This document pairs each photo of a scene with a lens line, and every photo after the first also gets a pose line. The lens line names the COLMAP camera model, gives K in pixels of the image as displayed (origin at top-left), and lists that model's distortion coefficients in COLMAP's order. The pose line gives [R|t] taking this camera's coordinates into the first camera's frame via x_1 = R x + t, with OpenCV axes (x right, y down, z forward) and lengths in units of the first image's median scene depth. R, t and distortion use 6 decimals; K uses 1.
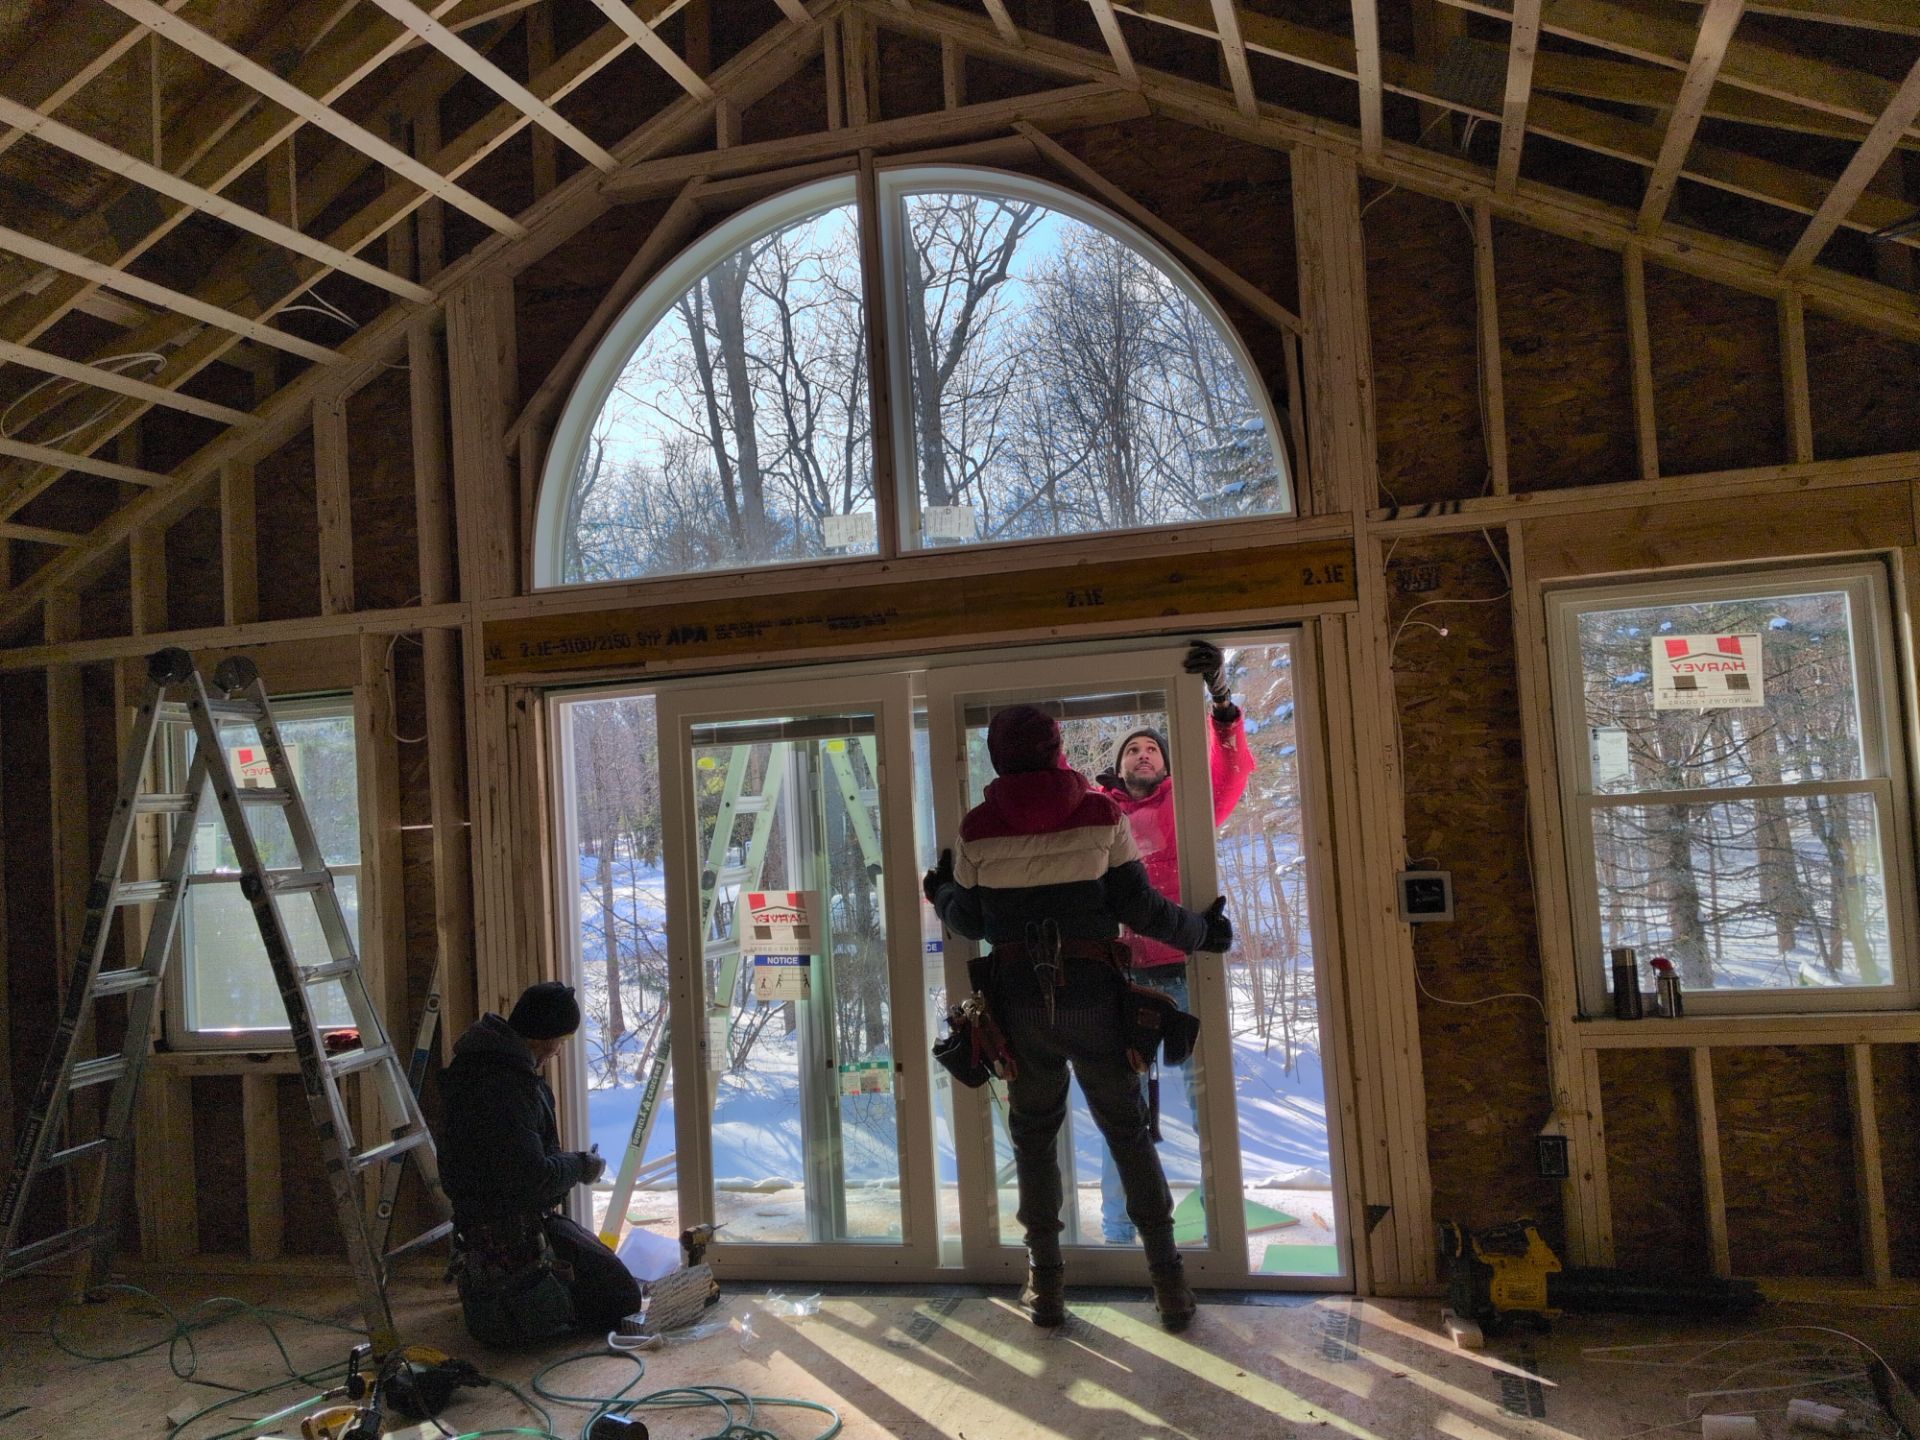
lens RADIAL K [[1648.7, 0, 976.7], [0, 1648.7, 716.2], [0, 0, 1]] dist [0.082334, -0.163311]
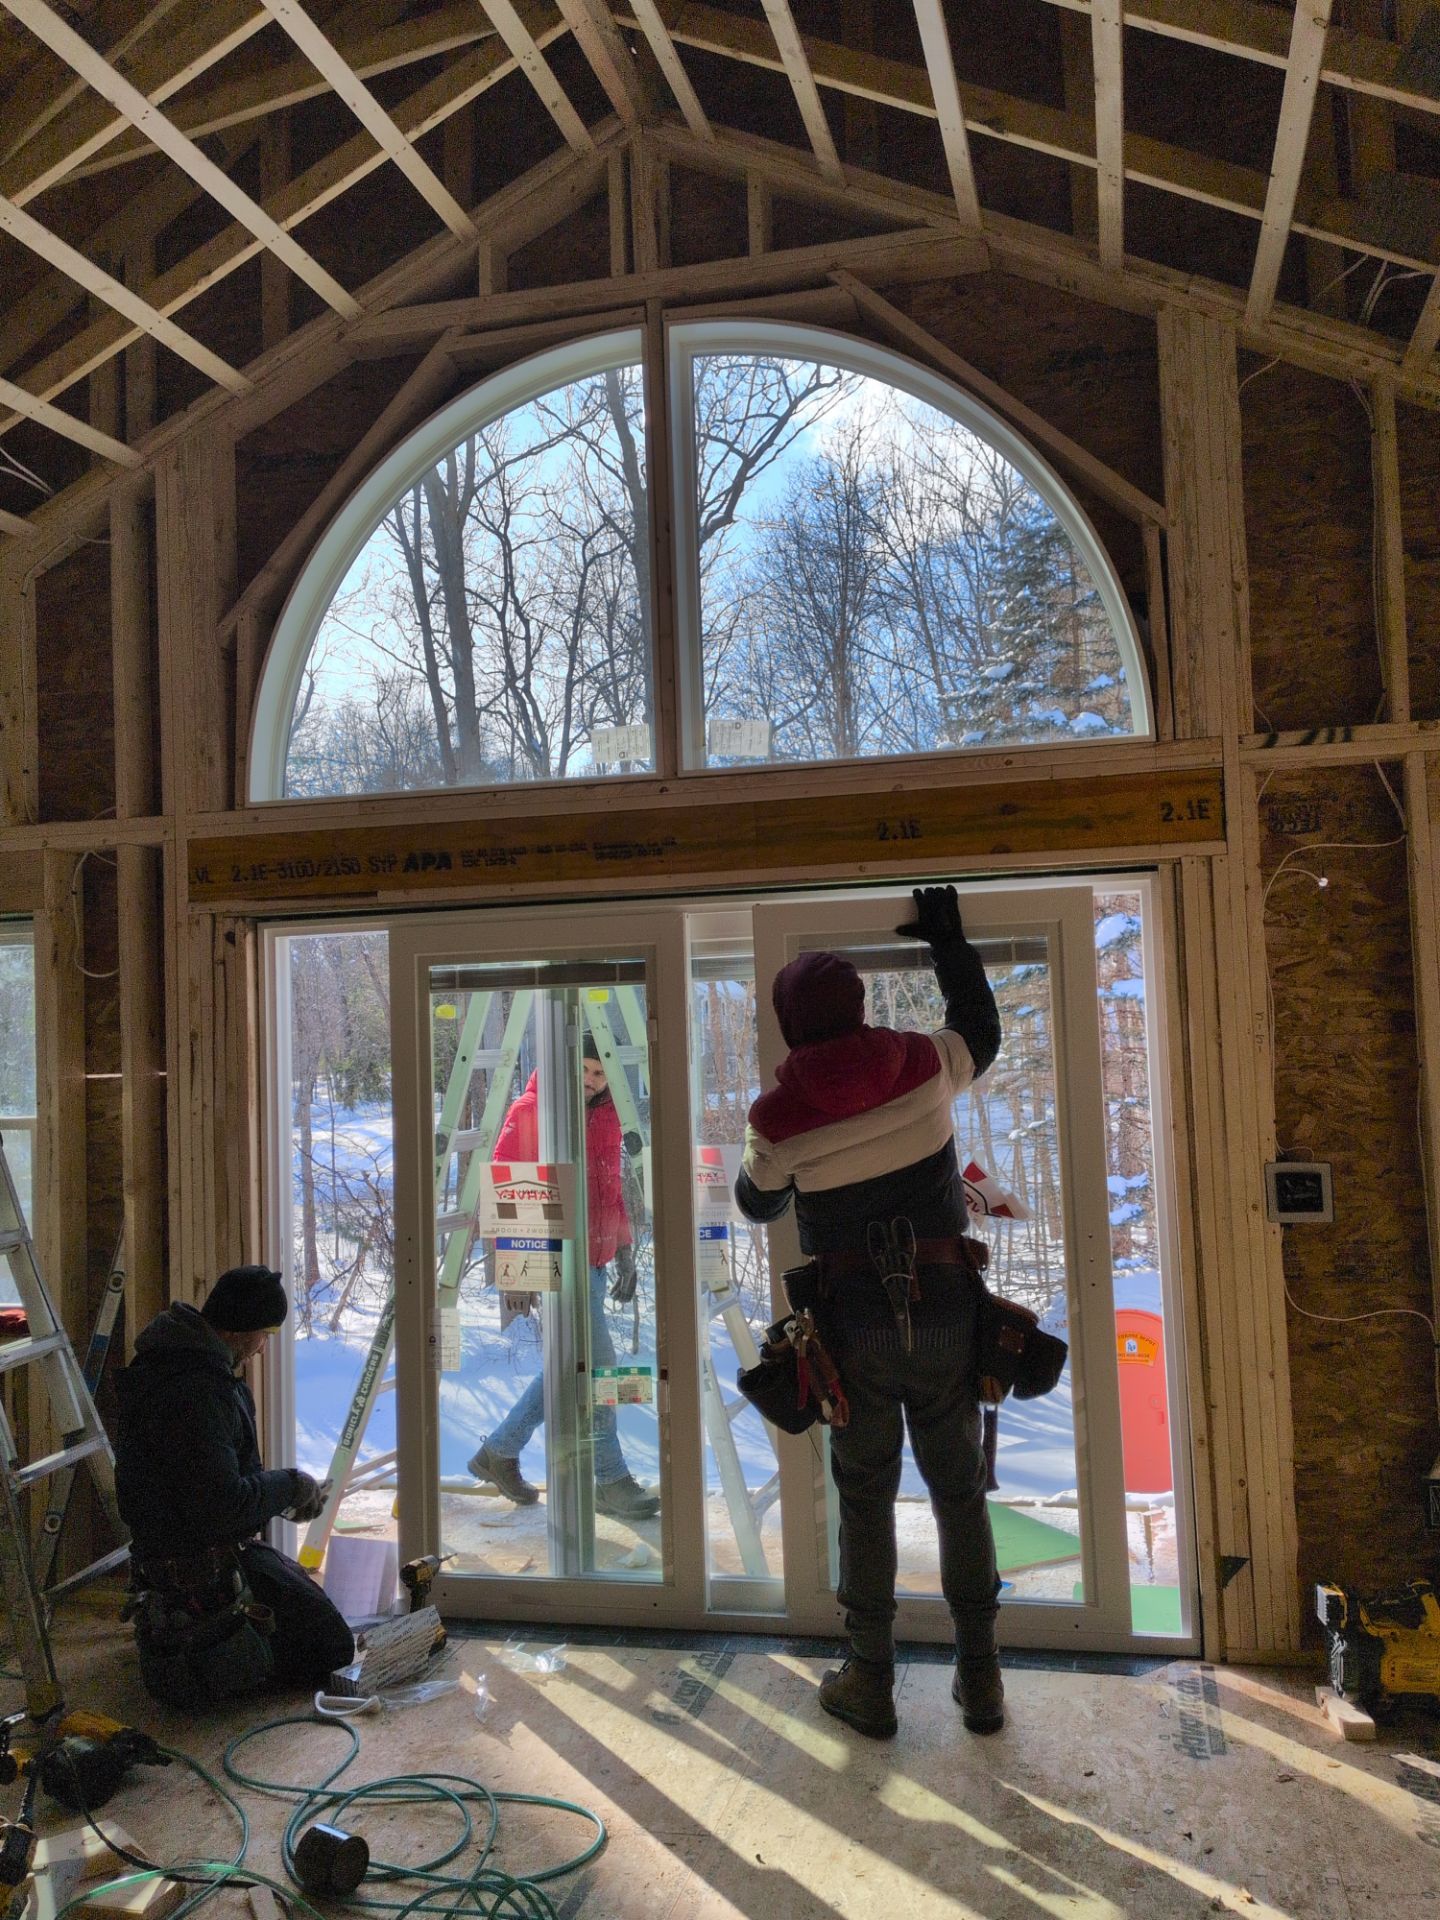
lens RADIAL K [[1648.7, 0, 720.0], [0, 1648.7, 960.0], [0, 0, 1]] dist [0.082334, -0.163311]
pose [[0.999323, 0.028027, 0.023829, -0.043892], [-0.027922, 0.999599, -0.004691, 0.001985], [-0.023951, 0.004023, 0.999705, 0.143453]]
